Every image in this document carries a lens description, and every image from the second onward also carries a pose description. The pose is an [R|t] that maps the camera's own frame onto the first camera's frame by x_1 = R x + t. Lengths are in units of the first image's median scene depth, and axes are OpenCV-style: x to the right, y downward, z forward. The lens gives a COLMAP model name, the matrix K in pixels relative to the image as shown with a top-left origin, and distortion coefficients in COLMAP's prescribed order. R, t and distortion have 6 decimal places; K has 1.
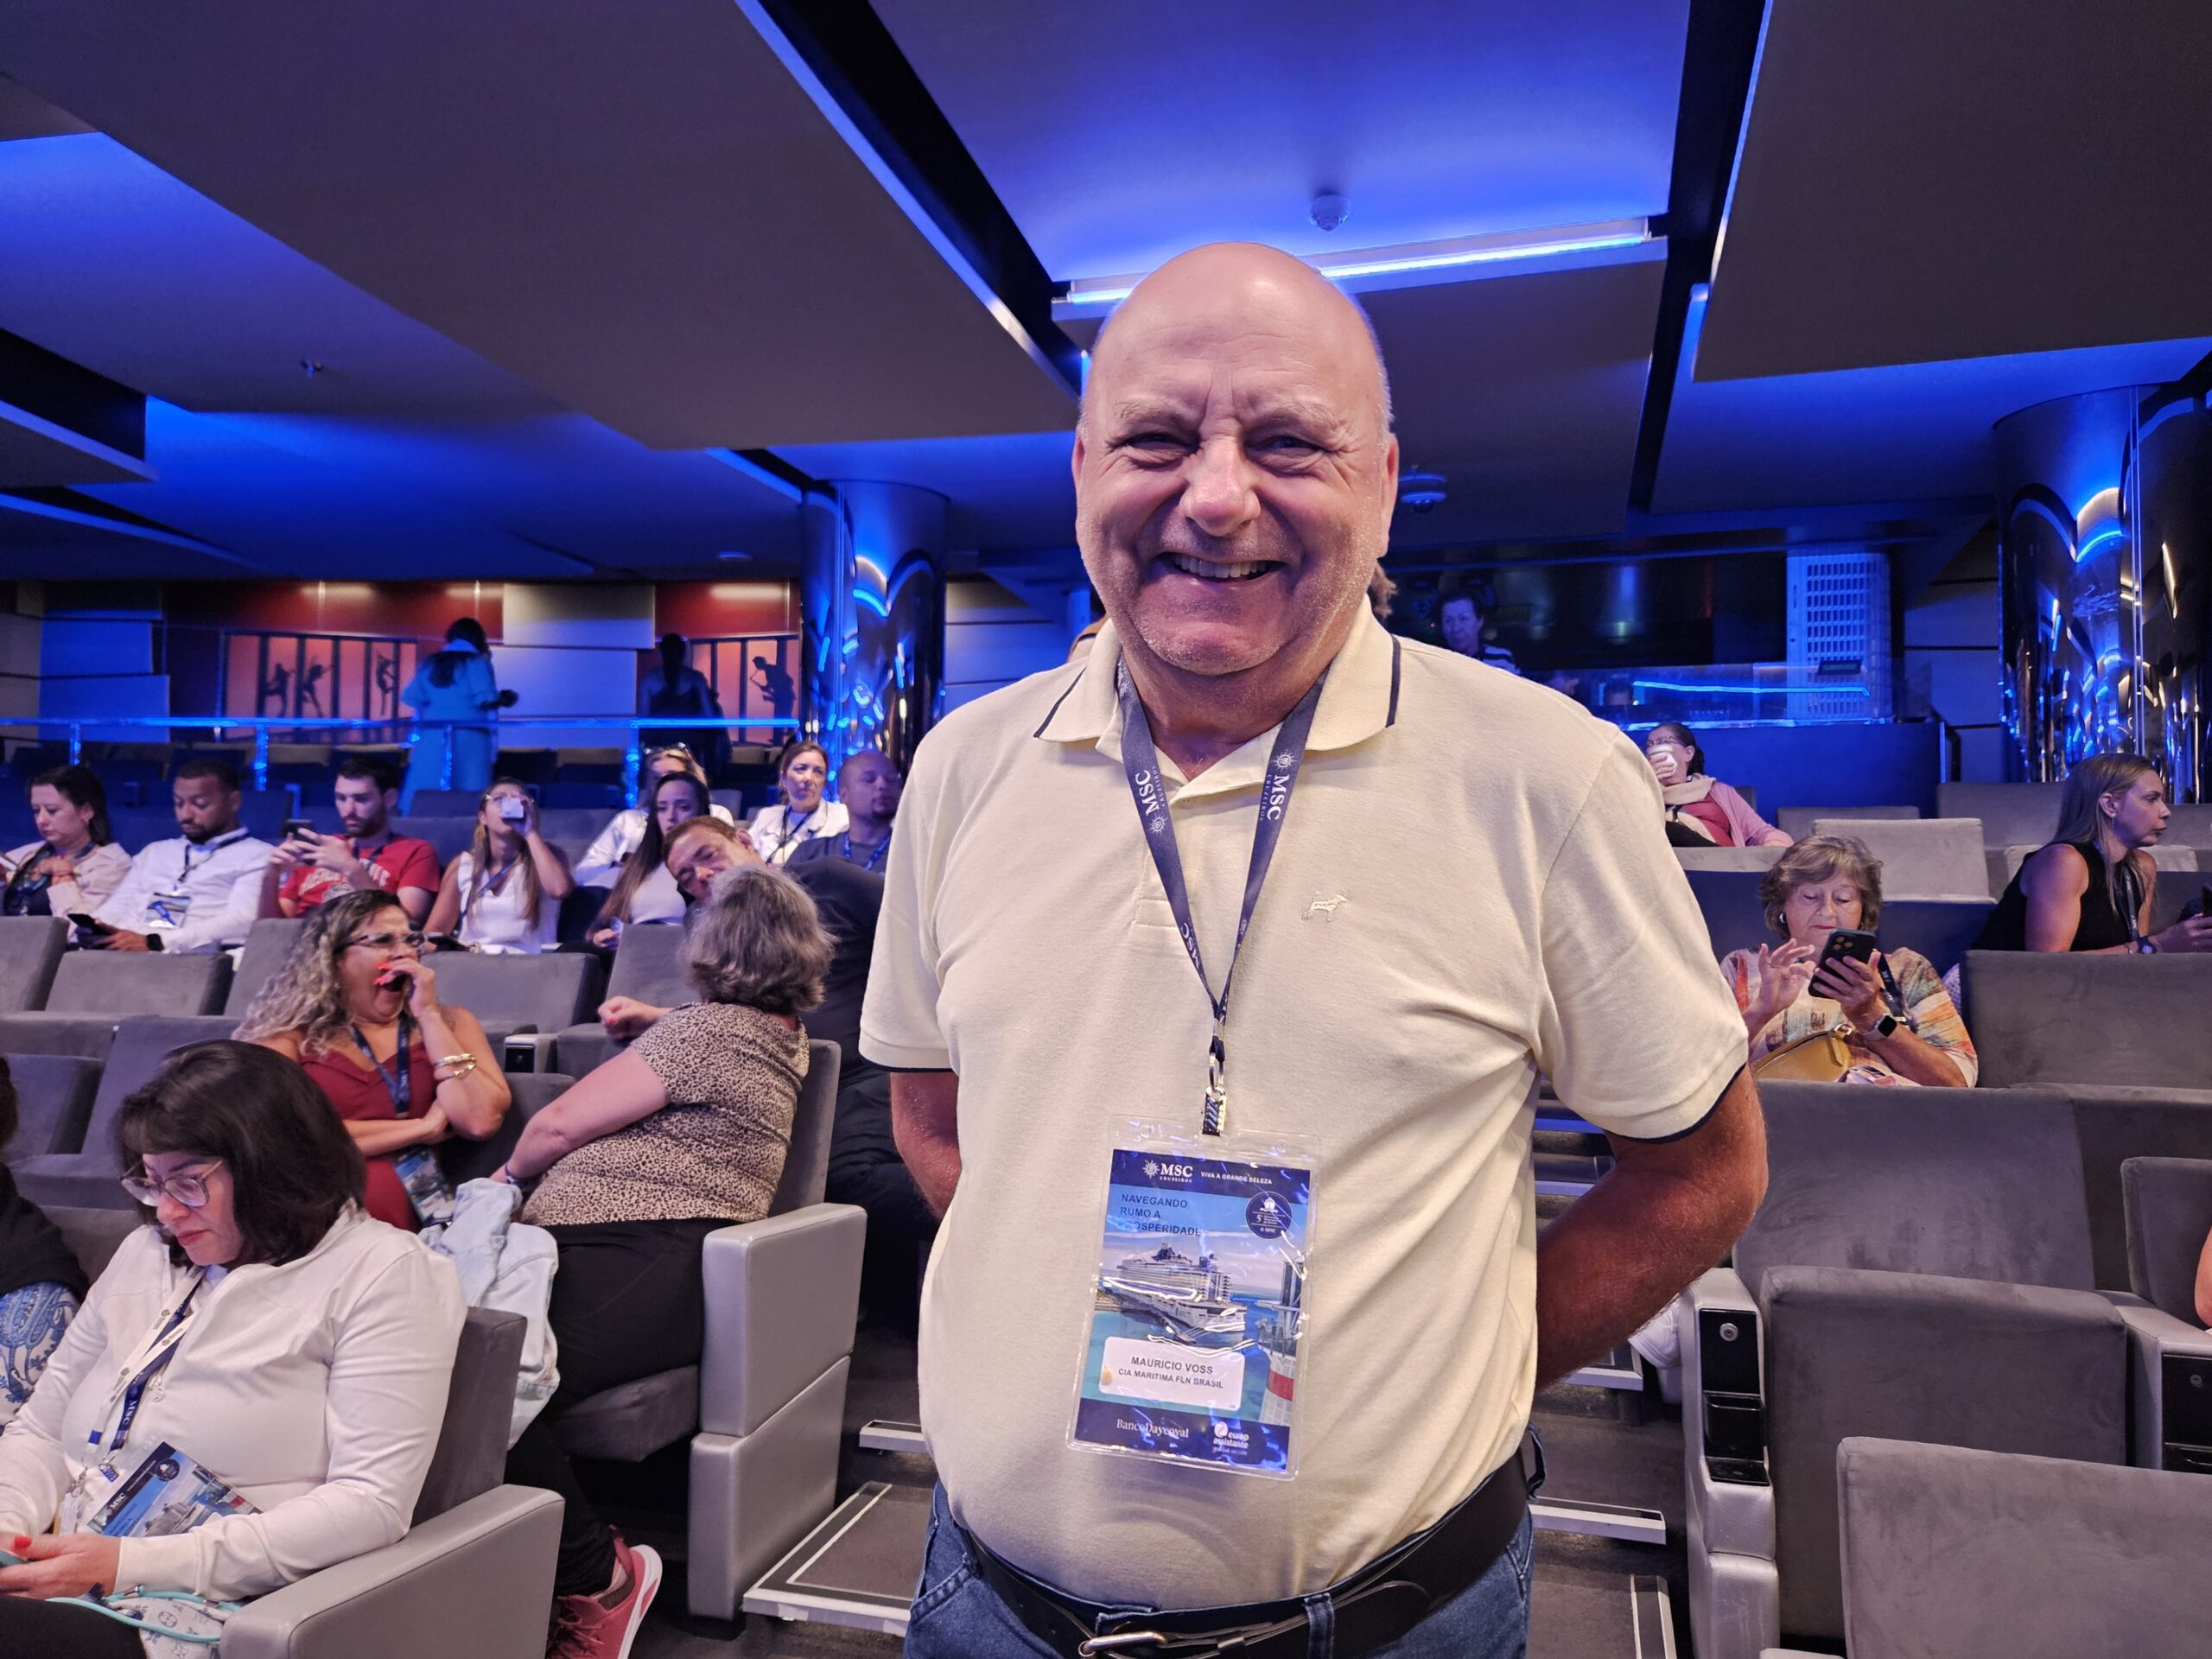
lens RADIAL K [[1552.0, 0, 1114.6], [0, 1552.0, 824.6], [0, 0, 1]] dist [0.057064, -0.055802]
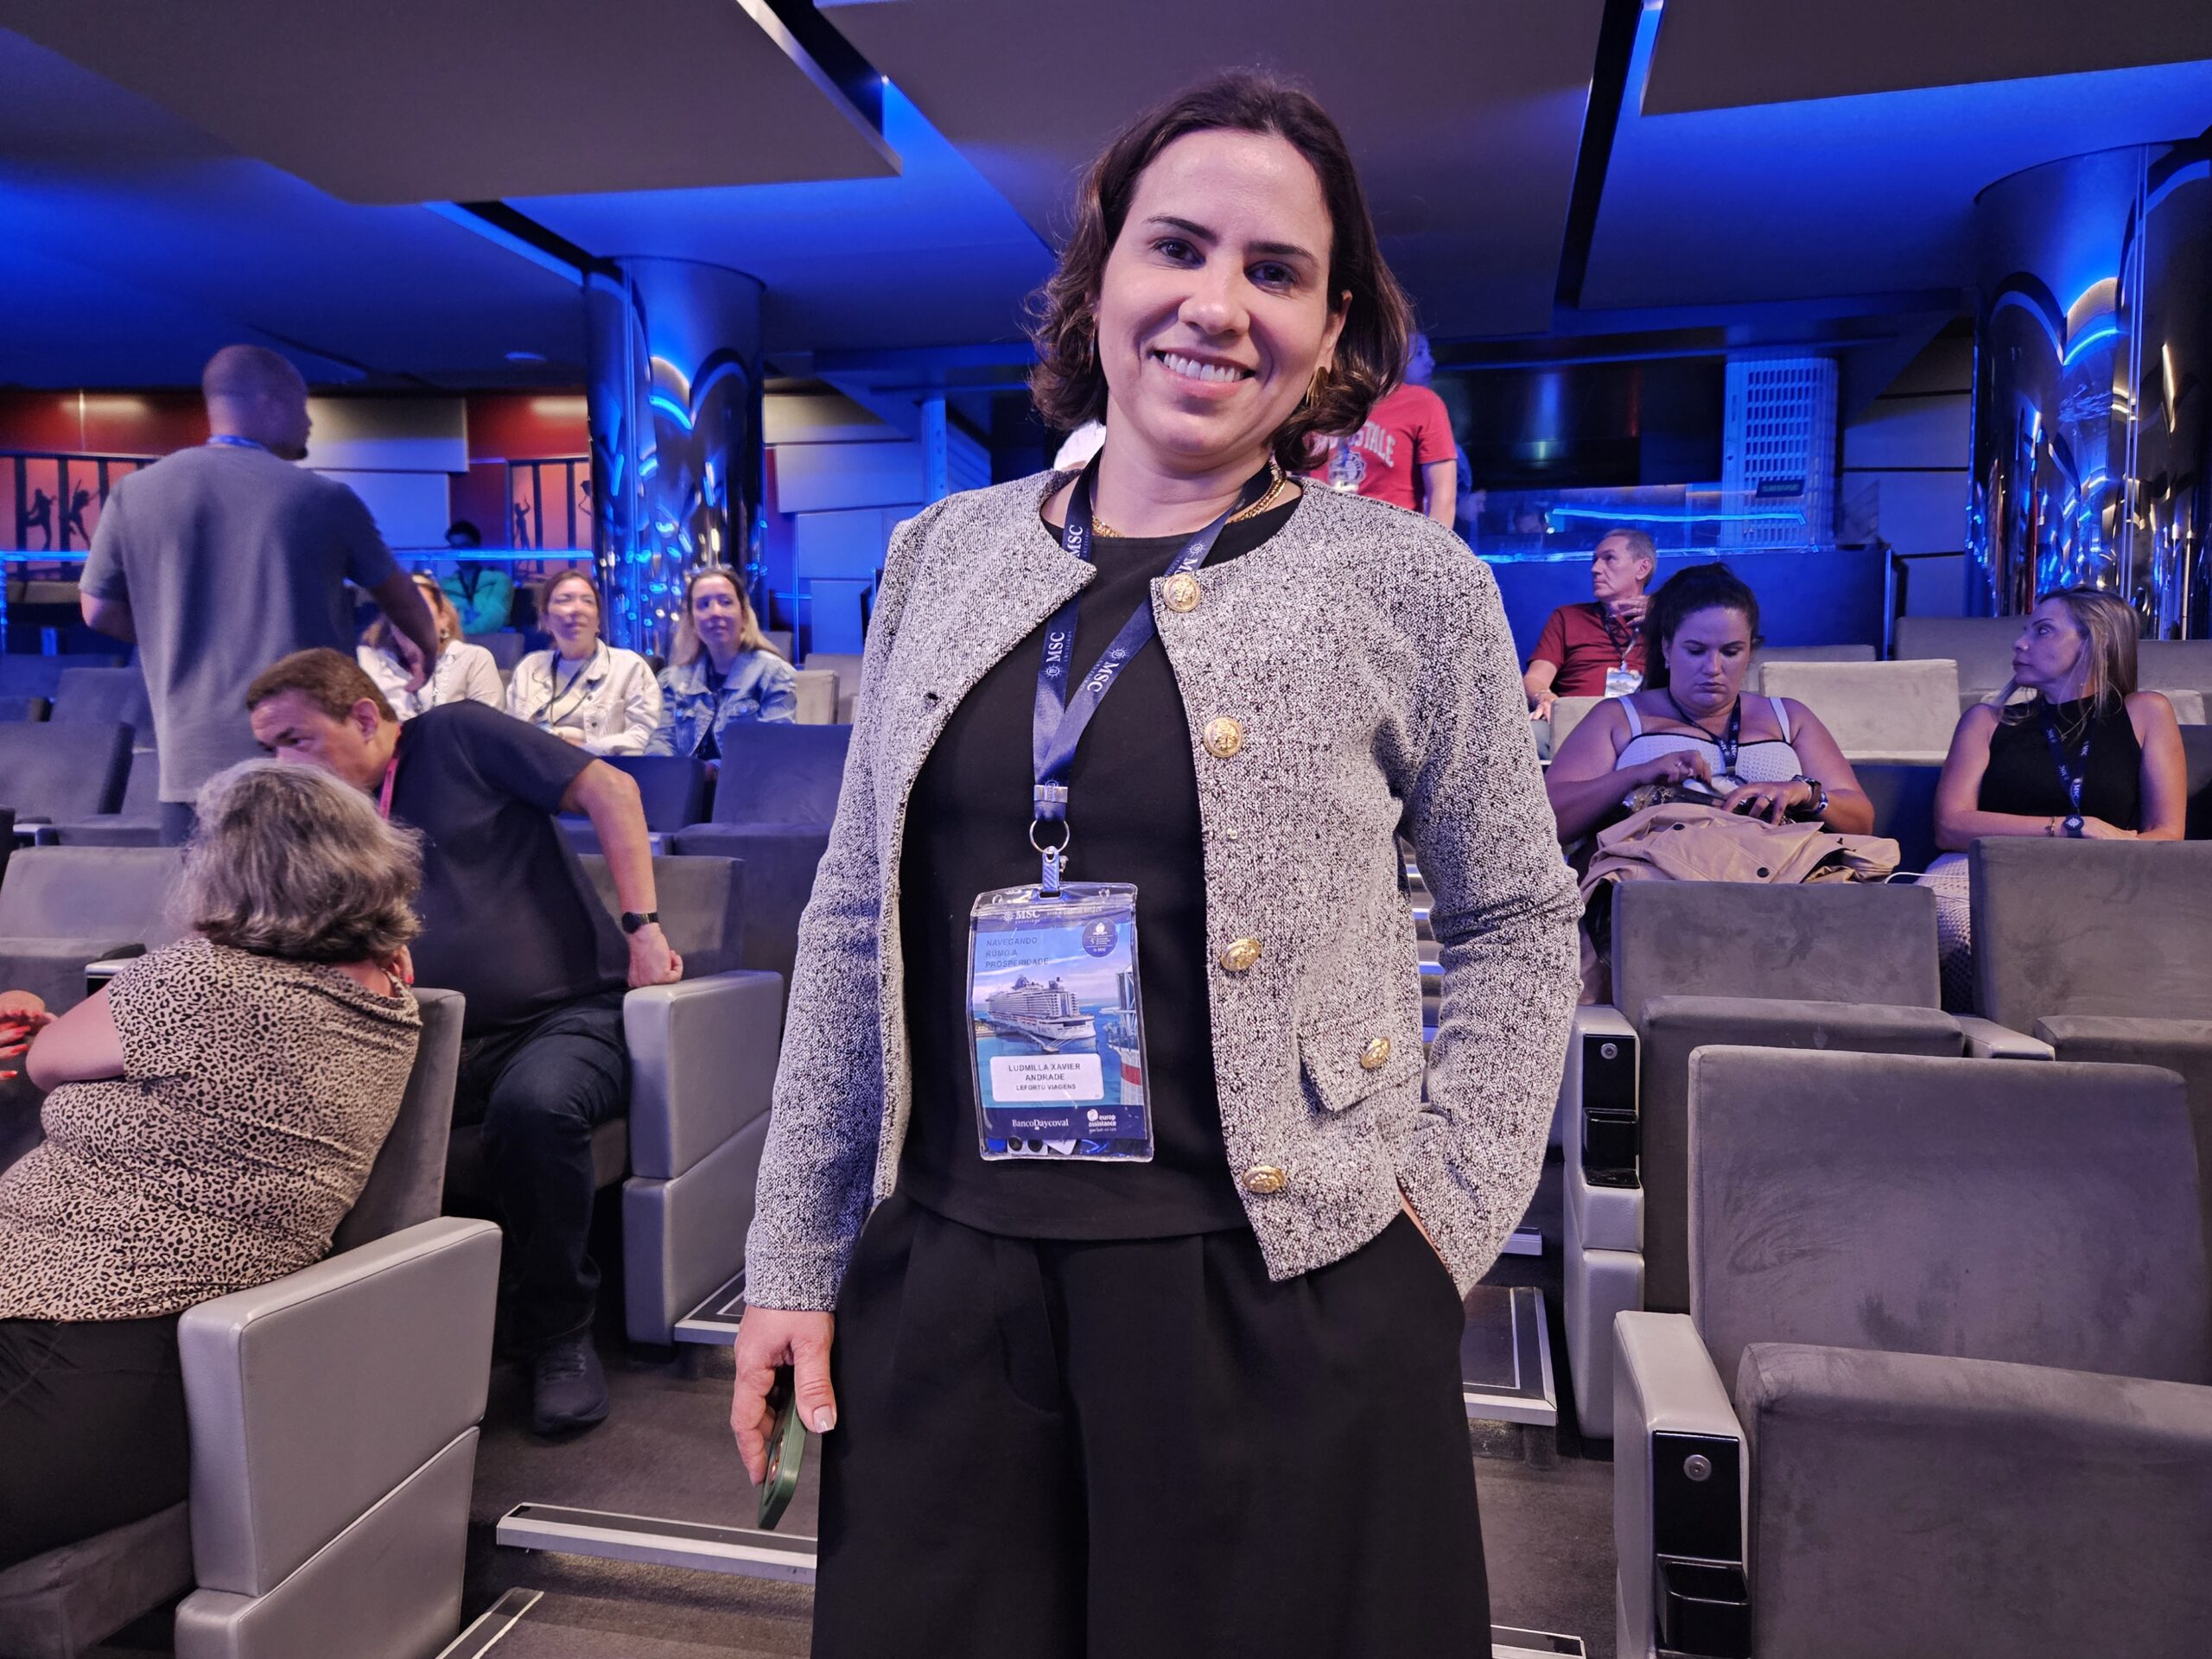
lens RADIAL K [[1536.3, 0, 1111.2], [0, 1536.3, 833.6], [0, 0, 1]] dist [0.037017, -0.040299]
pose [[0.998769, -0.011346, 0.048289, 0.043965], [0.005980, 0.993931, 0.109840, -0.004125], [-0.049242, -0.109416, 0.992776, 0.147539]]
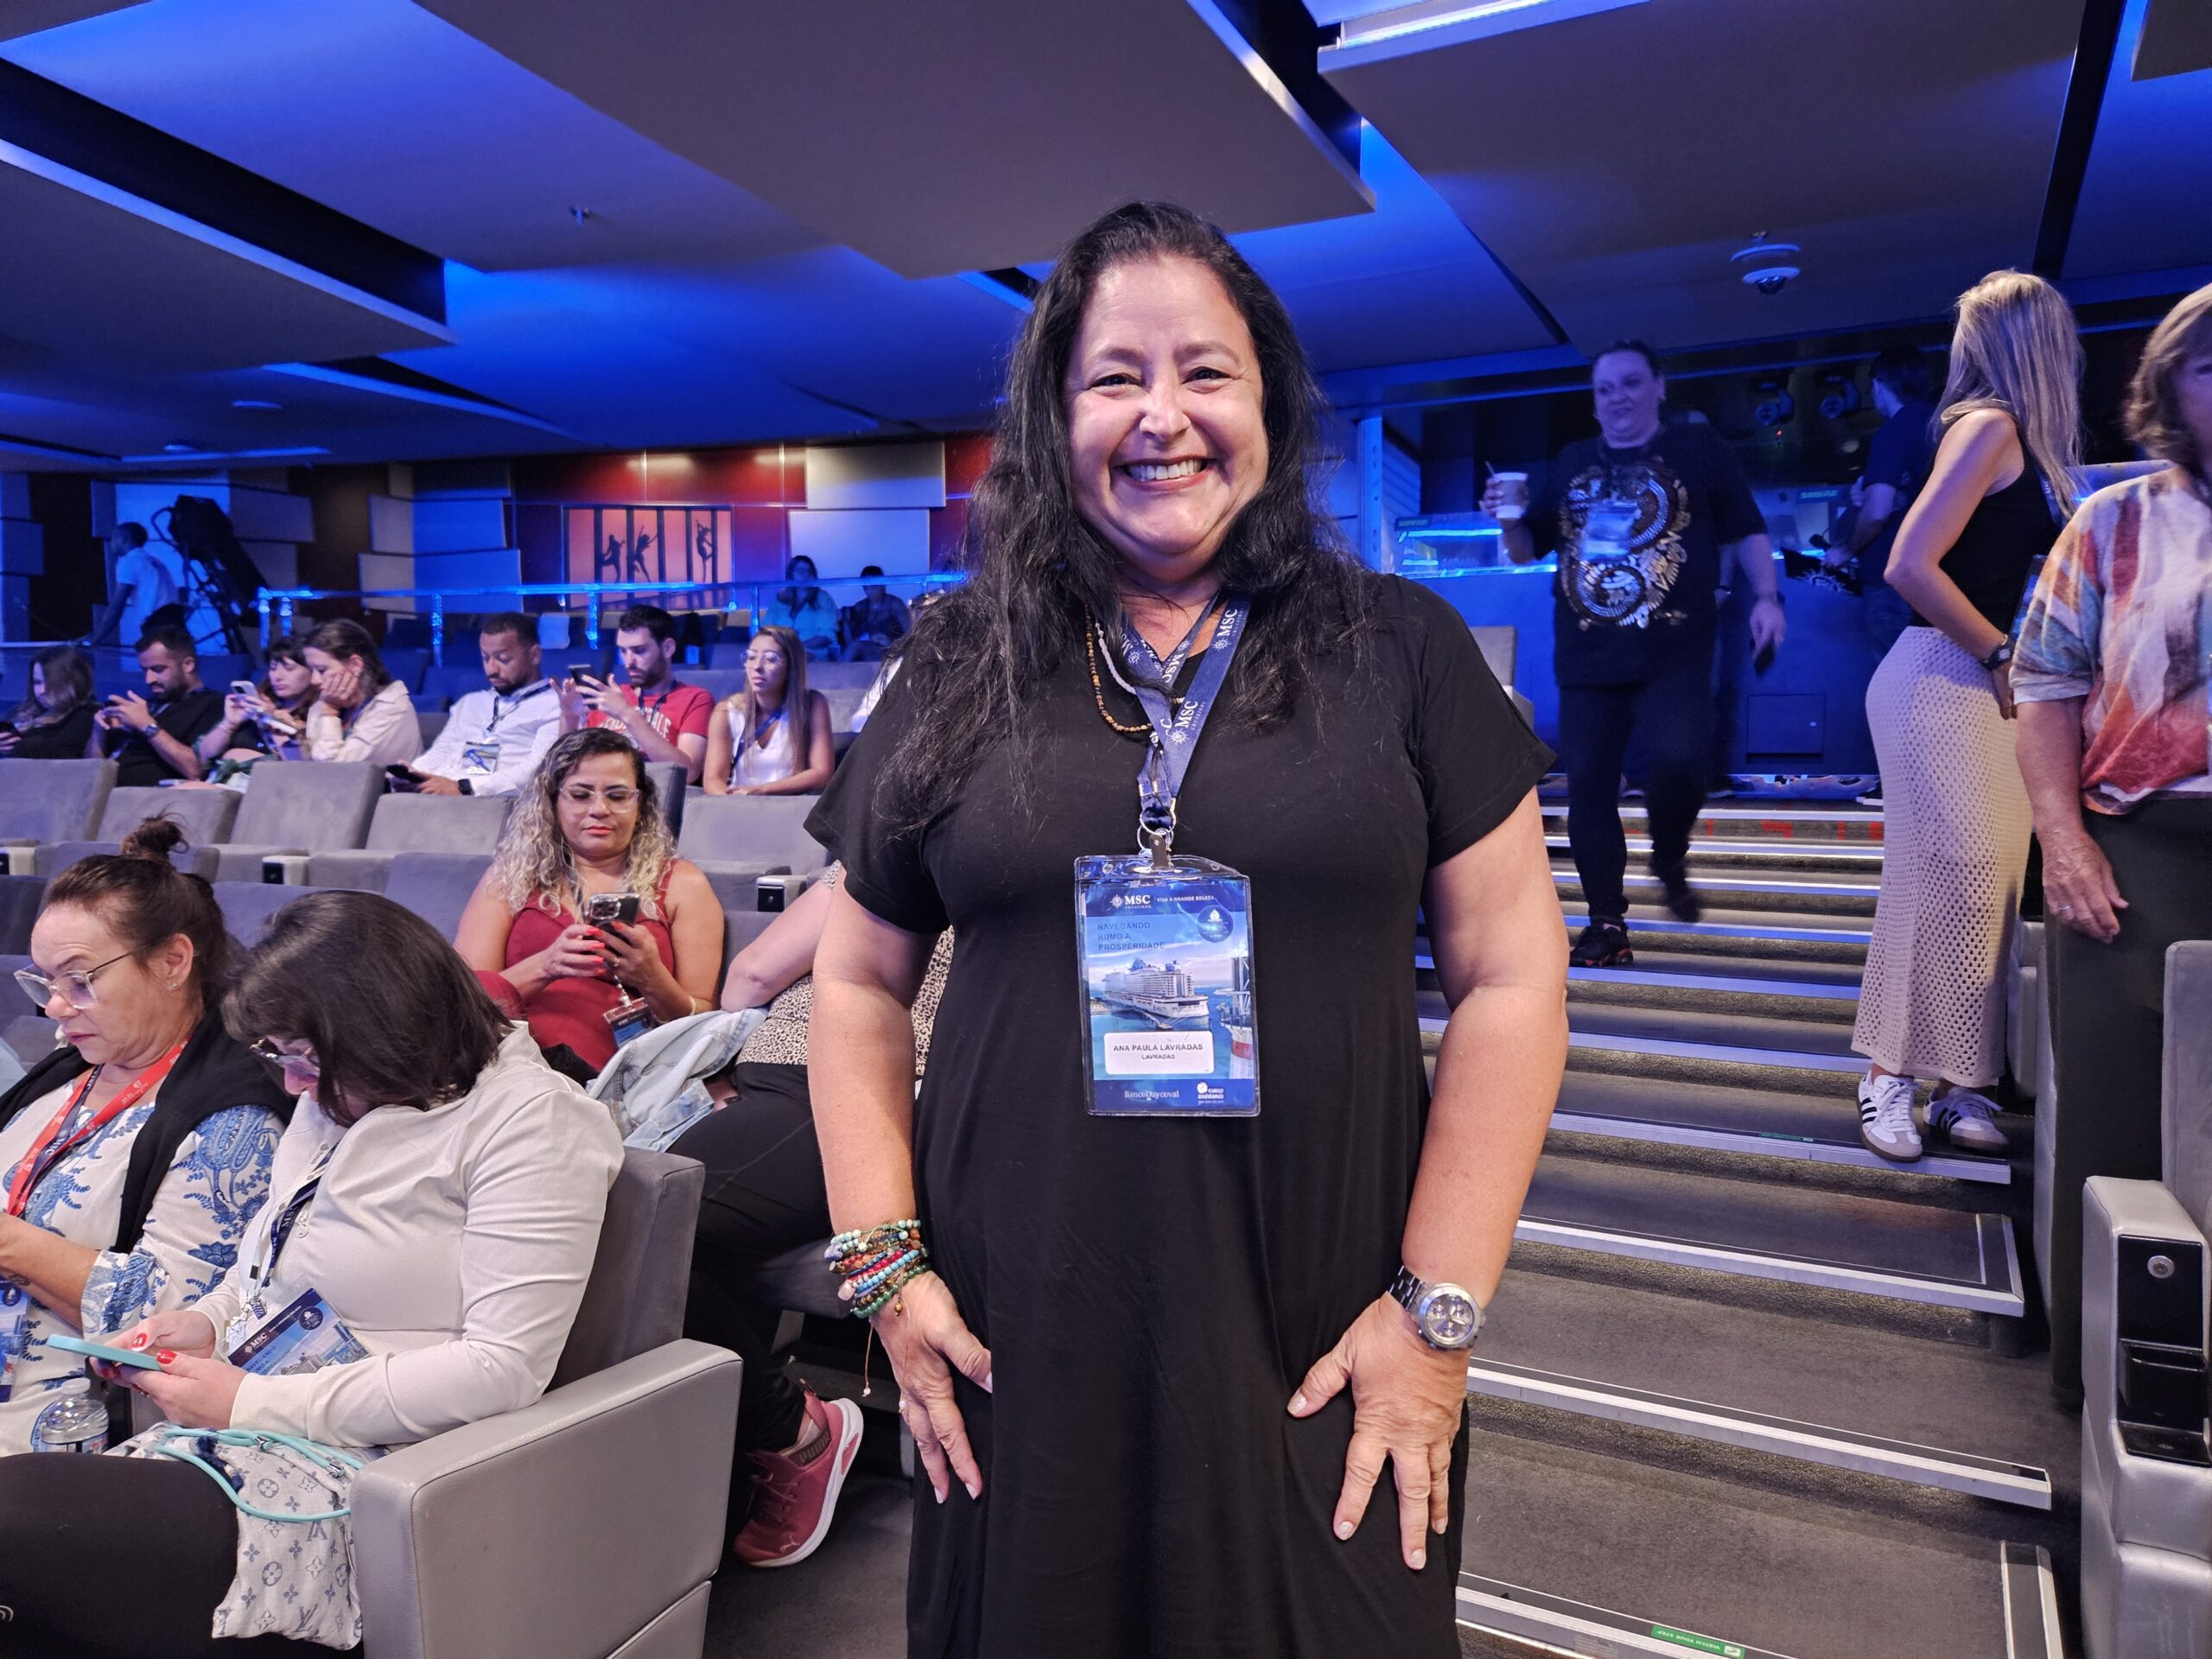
lens RADIAL K [[1523.8, 0, 1091.7], [0, 1523.8, 836.5], [0, 0, 1]] dist [0.065553, -0.055784]
pose [[0.976842, 0.004485, -0.213915, 0.016458], [0.016167, 0.995375, 0.094696, 0.013064], [0.213350, -0.095962, 0.972252, 0.064917]]
